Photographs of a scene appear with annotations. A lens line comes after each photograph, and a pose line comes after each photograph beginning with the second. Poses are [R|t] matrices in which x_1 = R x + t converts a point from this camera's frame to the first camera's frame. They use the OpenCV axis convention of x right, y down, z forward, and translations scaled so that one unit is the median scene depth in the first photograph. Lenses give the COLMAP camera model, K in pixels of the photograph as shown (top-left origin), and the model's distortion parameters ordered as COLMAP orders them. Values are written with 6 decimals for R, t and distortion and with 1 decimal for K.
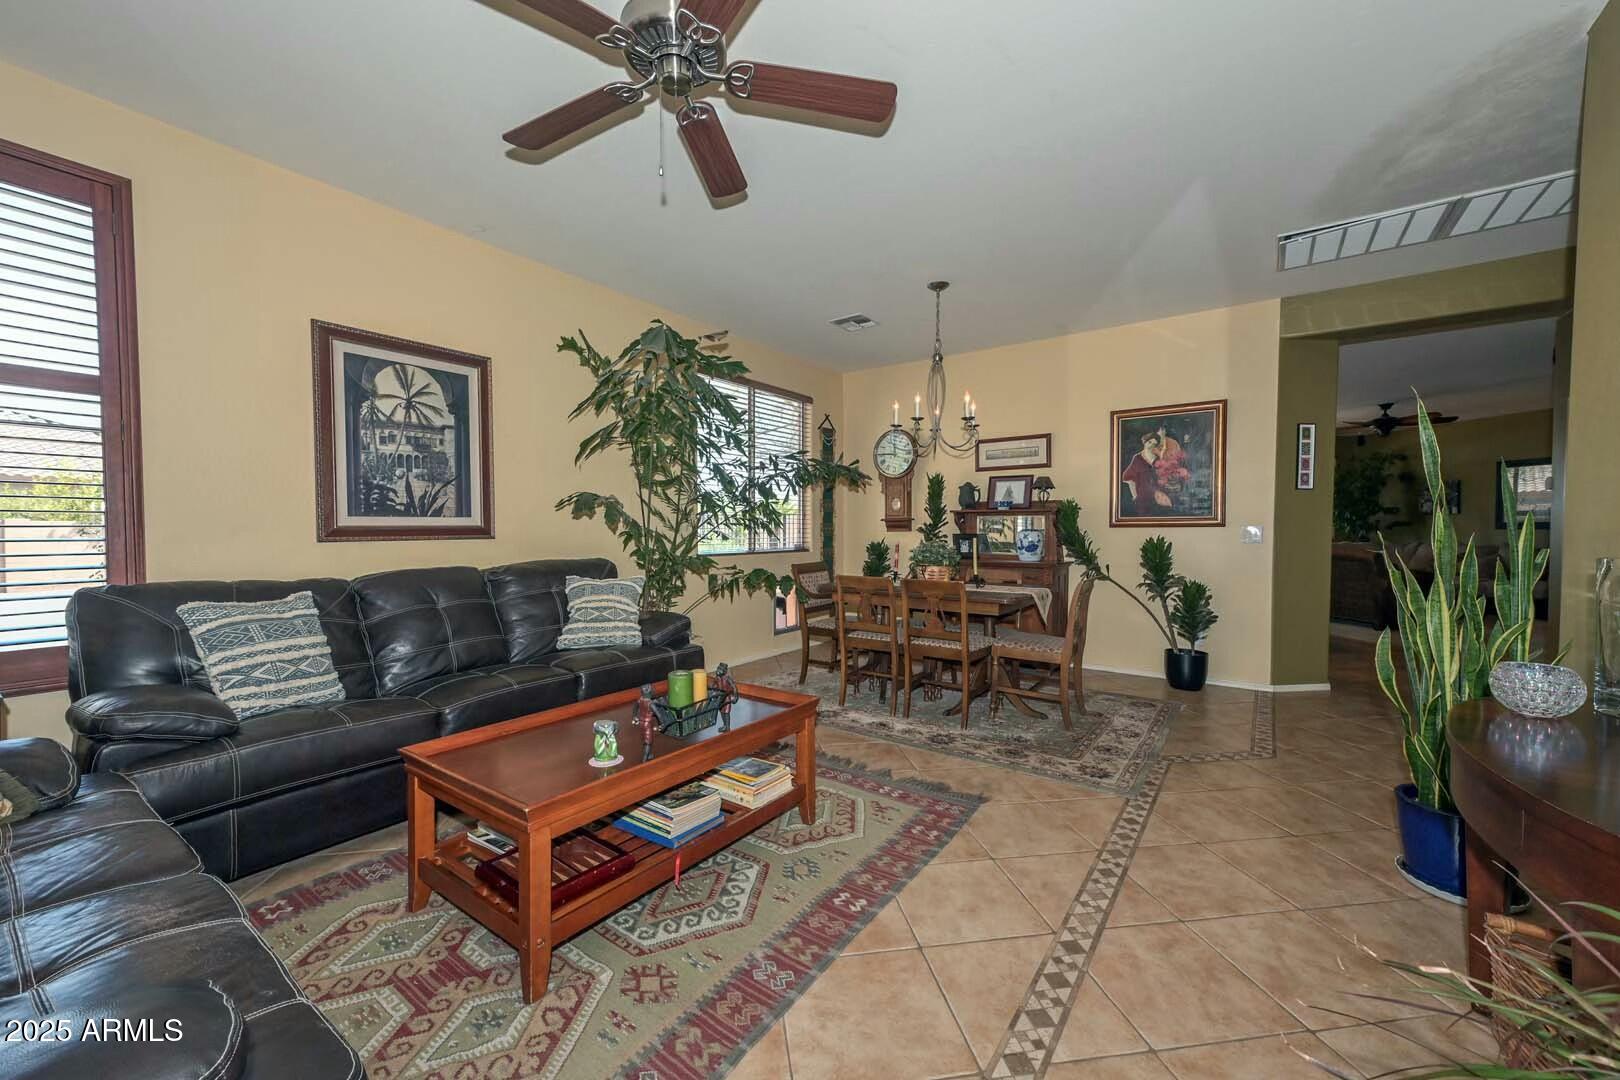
lens RADIAL K [[629.3, 0, 809.5], [0, 629.3, 547.0], [0, 0, 1]] dist [0.015112, 0.000165]
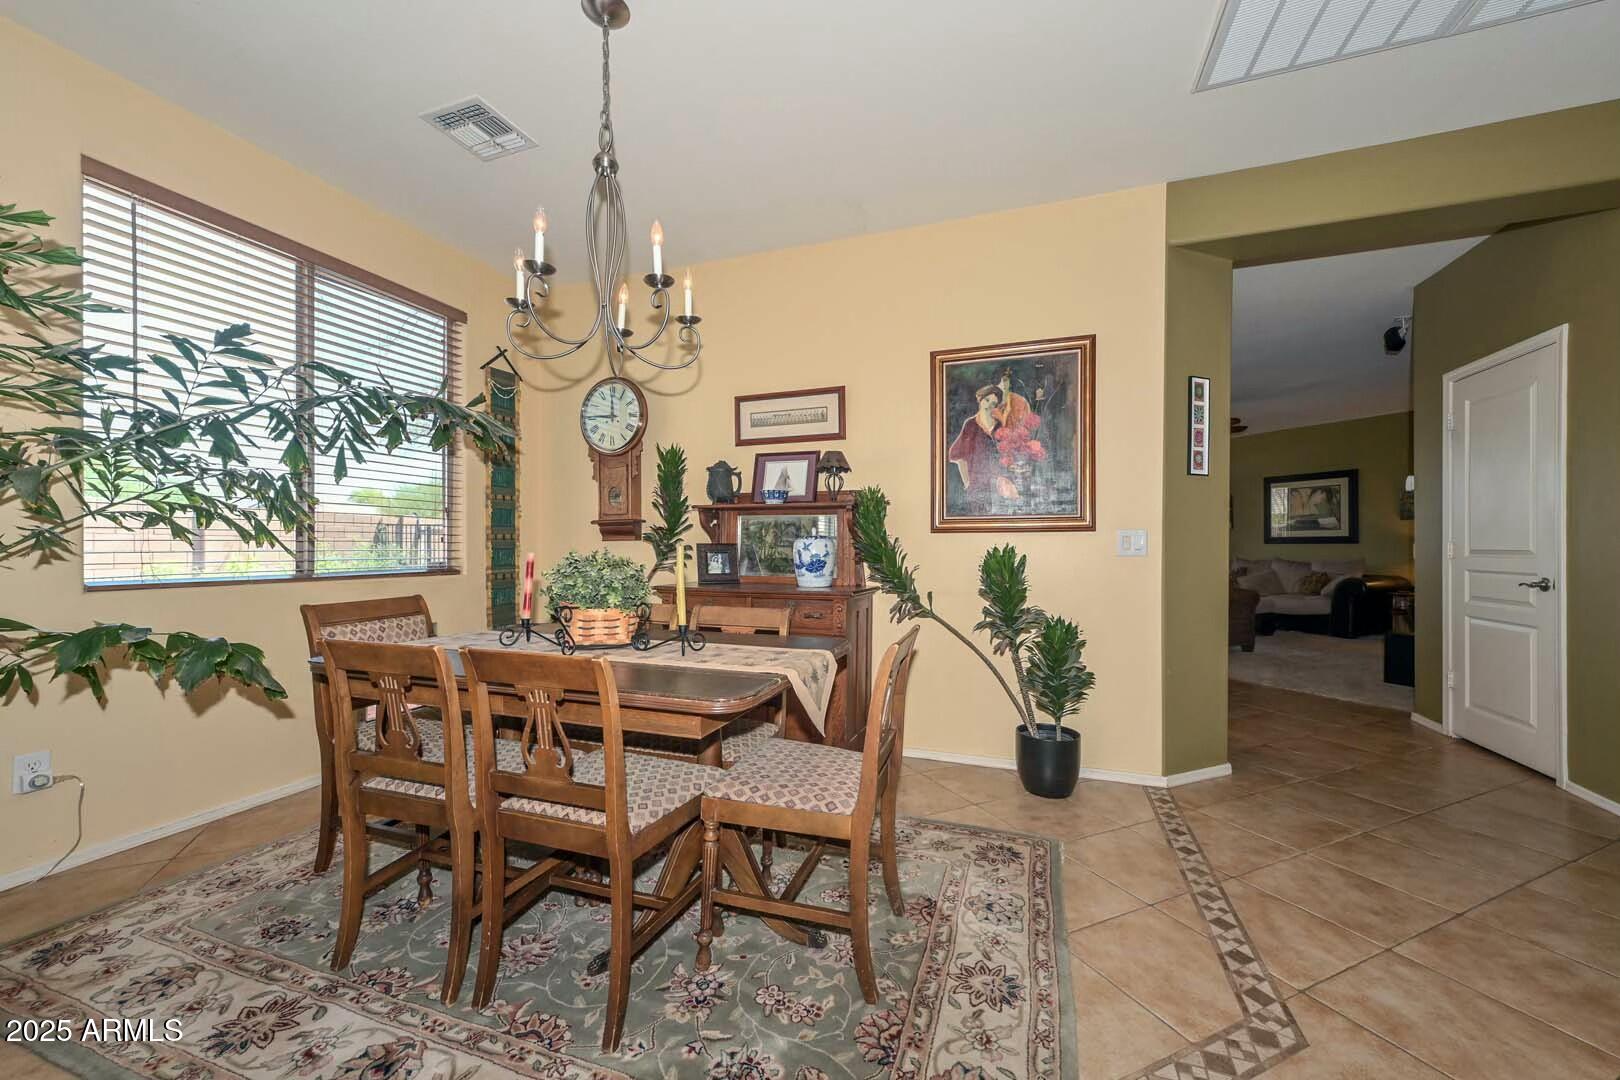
lens RADIAL K [[629.3, 0, 810.1], [0, 629.3, 545.4], [0, 0, 1]] dist [0.015112, 0.000165]
pose [[0.960495, 0.003344, 0.278276, 0.189511], [0.005739, 0.999477, -0.031817, 0.000946], [-0.278237, 0.032157, 0.959974, 0.443716]]
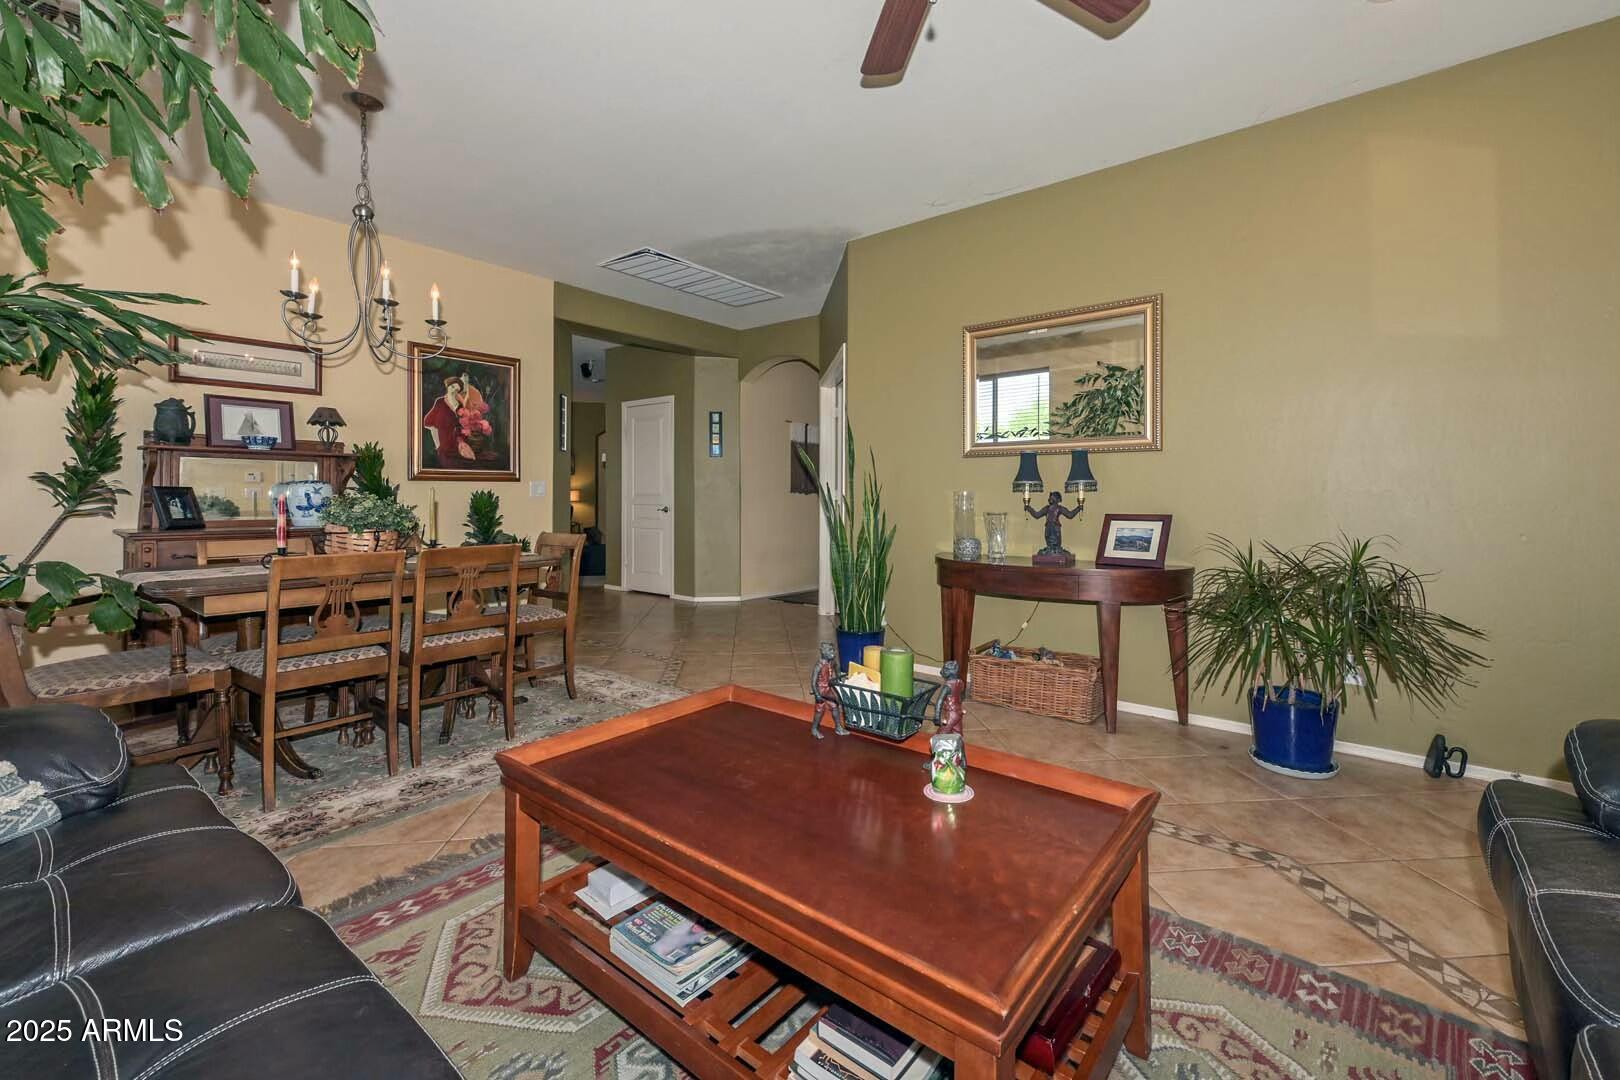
lens RADIAL K [[681.5, 0, 835.7], [0, 681.5, 498.5], [0, 0, 1]] dist [0.000513, -0.000034]
pose [[0.028493, -0.002041, 0.999592, -0.419221], [0.030760, 0.999526, 0.001164, 0.009044], [-0.999121, 0.030714, 0.028543, 0.435342]]
